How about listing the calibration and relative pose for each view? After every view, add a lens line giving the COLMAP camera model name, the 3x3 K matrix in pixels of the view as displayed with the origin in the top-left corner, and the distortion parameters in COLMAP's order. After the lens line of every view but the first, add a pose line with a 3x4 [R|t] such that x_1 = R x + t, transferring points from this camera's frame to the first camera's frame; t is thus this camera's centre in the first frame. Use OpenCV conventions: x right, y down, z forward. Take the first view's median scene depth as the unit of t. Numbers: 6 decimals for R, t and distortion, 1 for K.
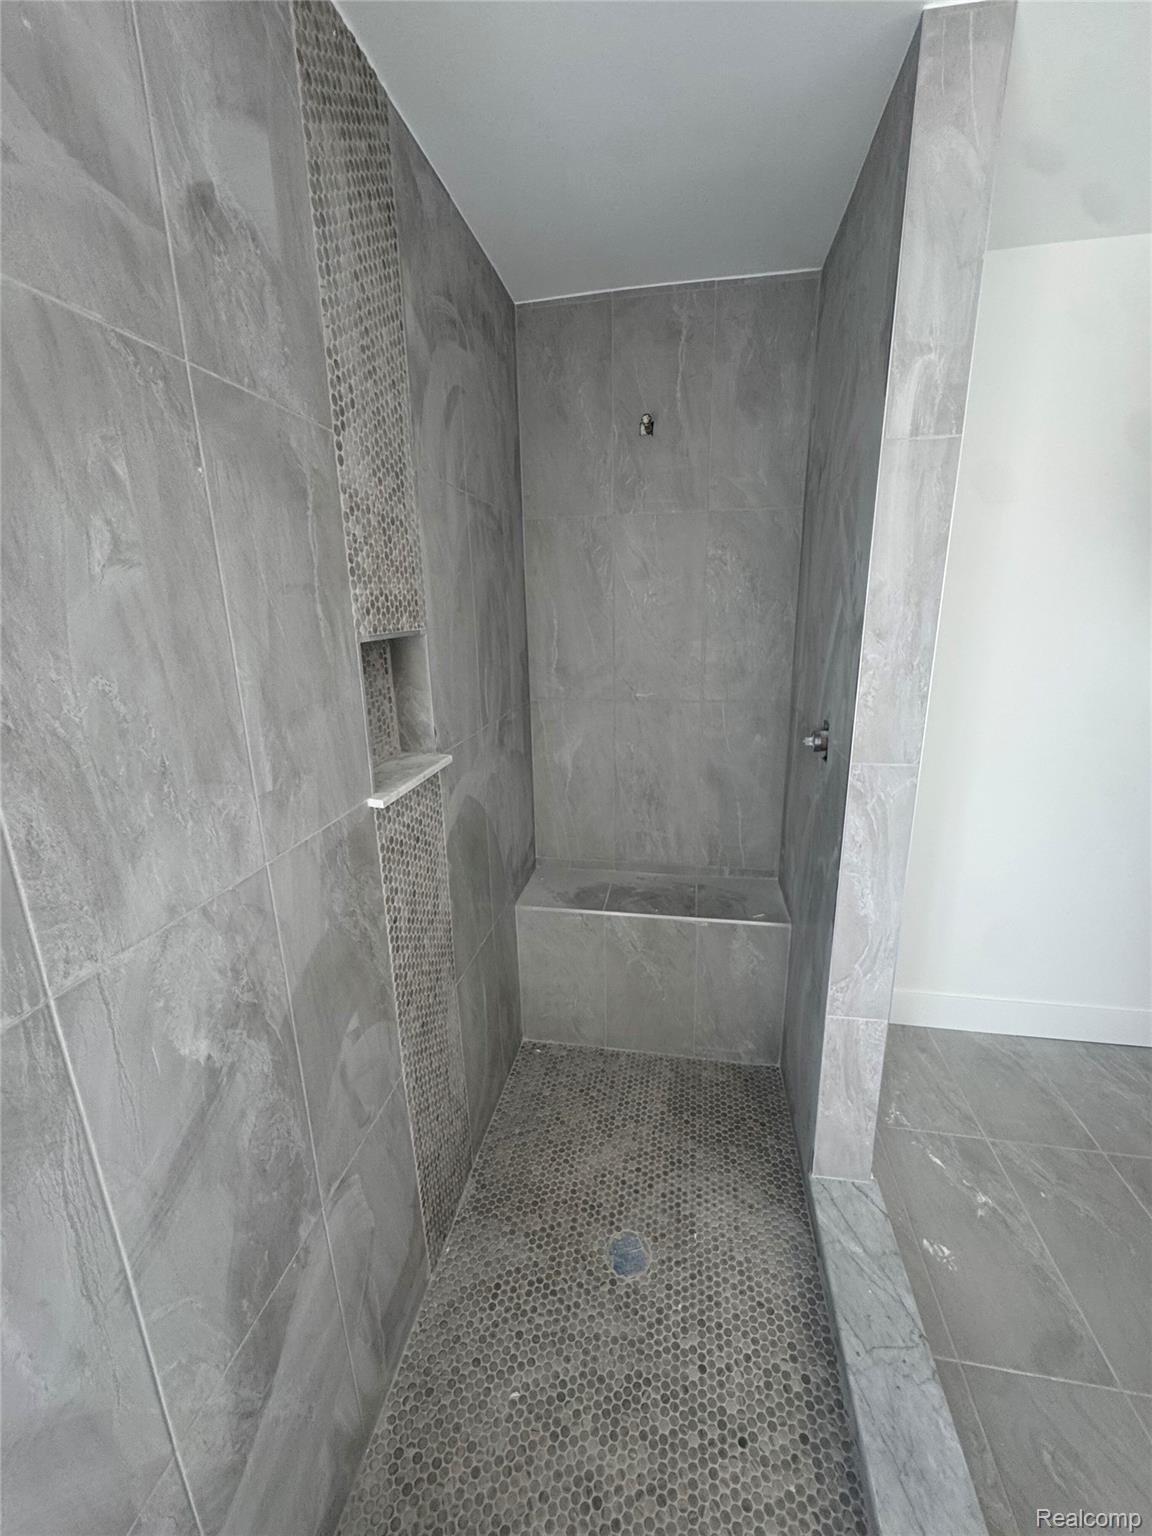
lens RADIAL K [[618.0, 0, 576.0], [0, 618.0, 768.0], [0, 0, 1]] dist [0.000941, 0.000144]
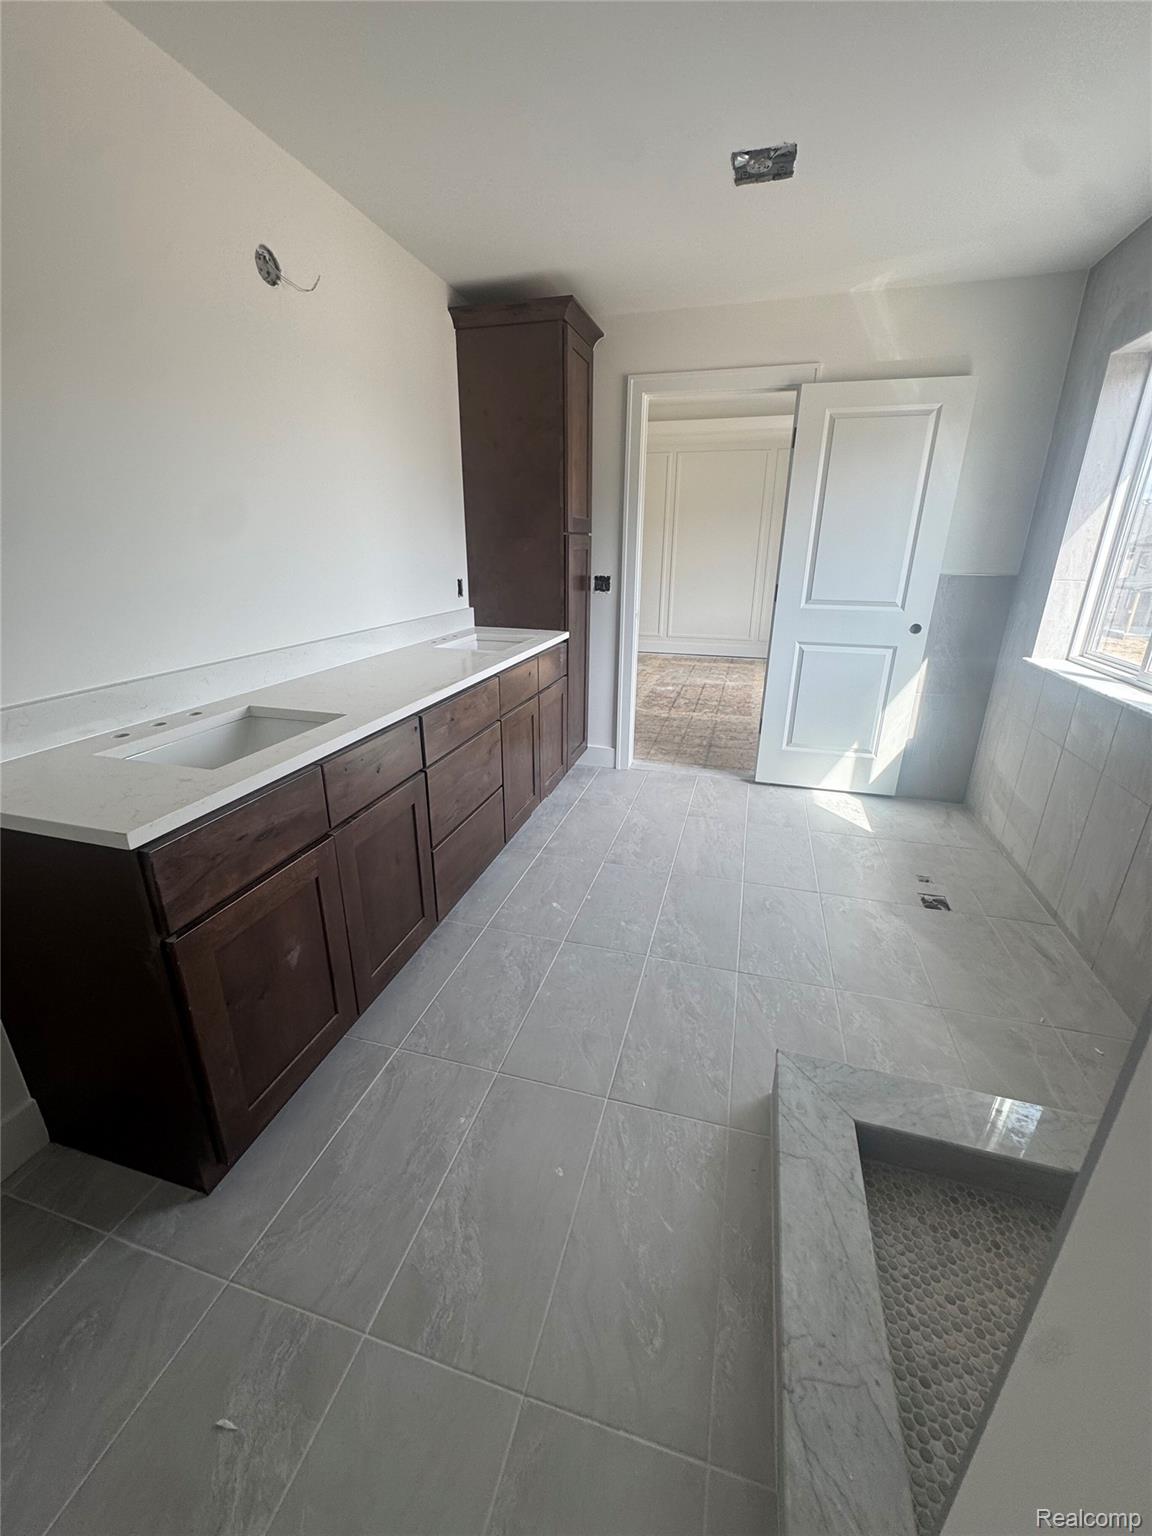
lens RADIAL K [[618.0, 0, 576.0], [0, 618.0, 768.0], [0, 0, 1]] dist [0.000941, 0.000144]
pose [[-0.994841, -0.022245, 0.098976, 0.751751], [0.038833, 0.817841, 0.574133, -0.164430], [-0.093718, 0.575014, -0.812758, 1.184479]]
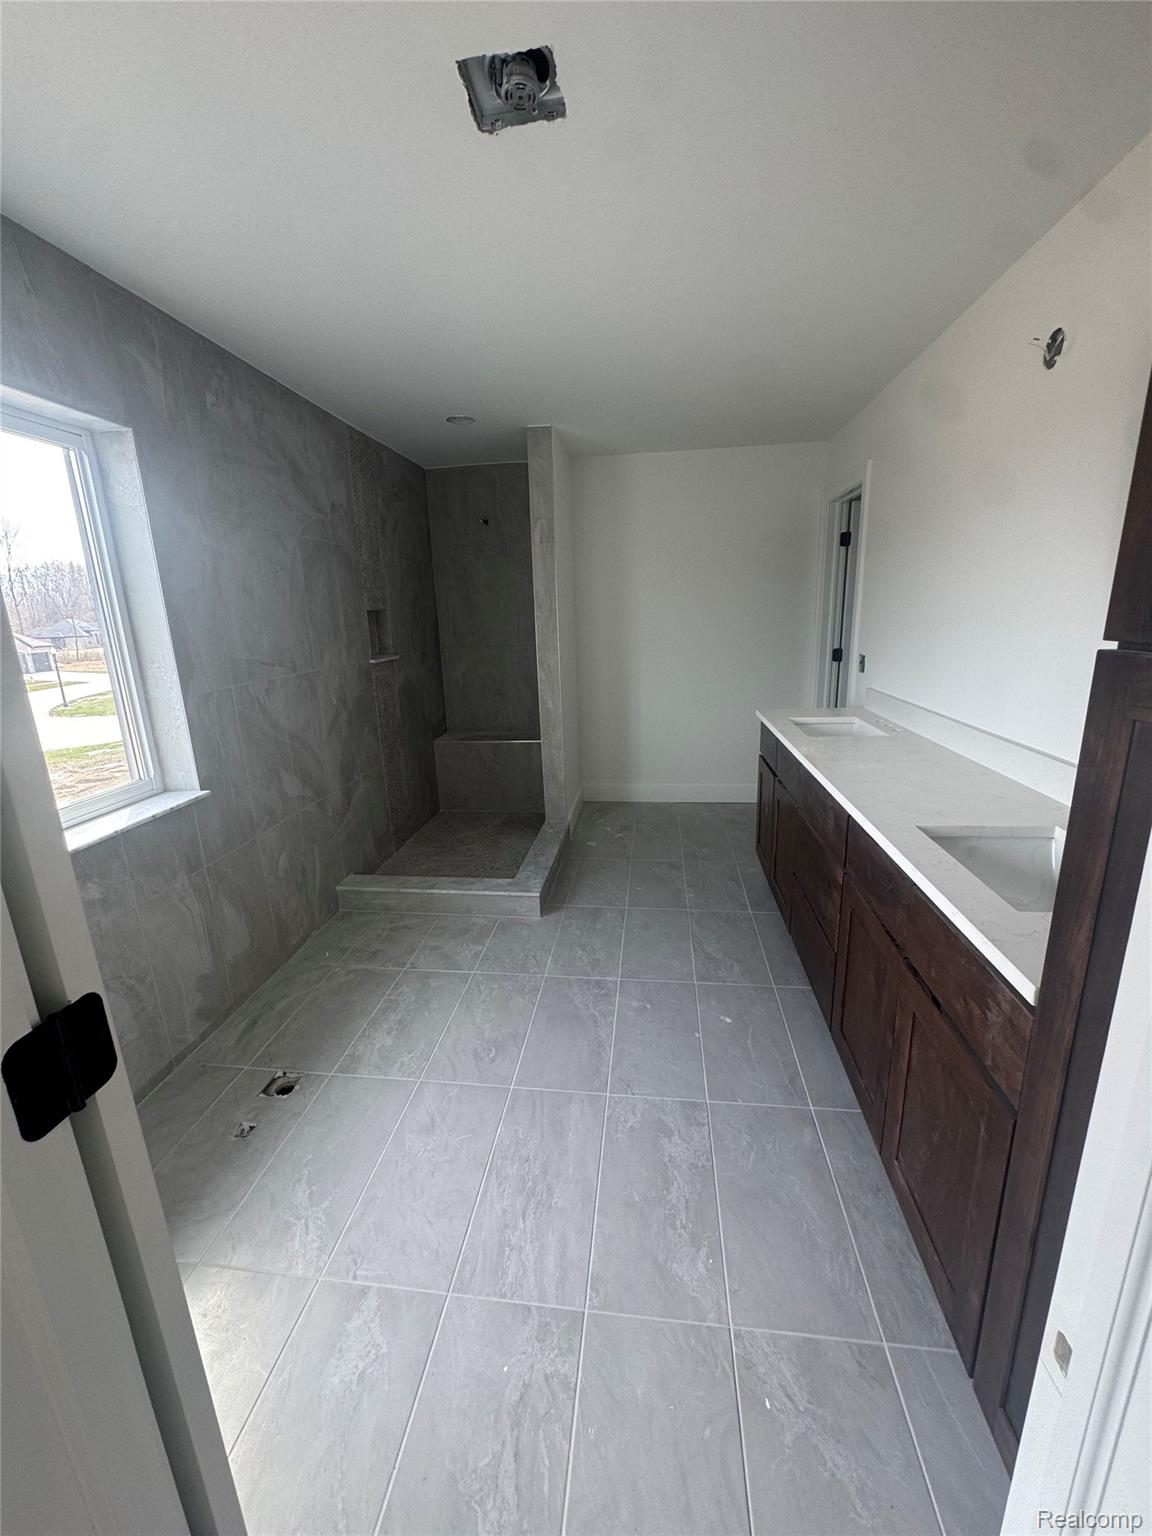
lens RADIAL K [[618.0, 0, 576.0], [0, 618.0, 768.0], [0, 0, 1]] dist [0.000941, 0.000144]
pose [[0.998611, -0.025238, 0.046261, 0.496292], [0.025922, 0.999562, -0.014246, 0.605268], [-0.045881, 0.015425, 0.998828, -1.966943]]
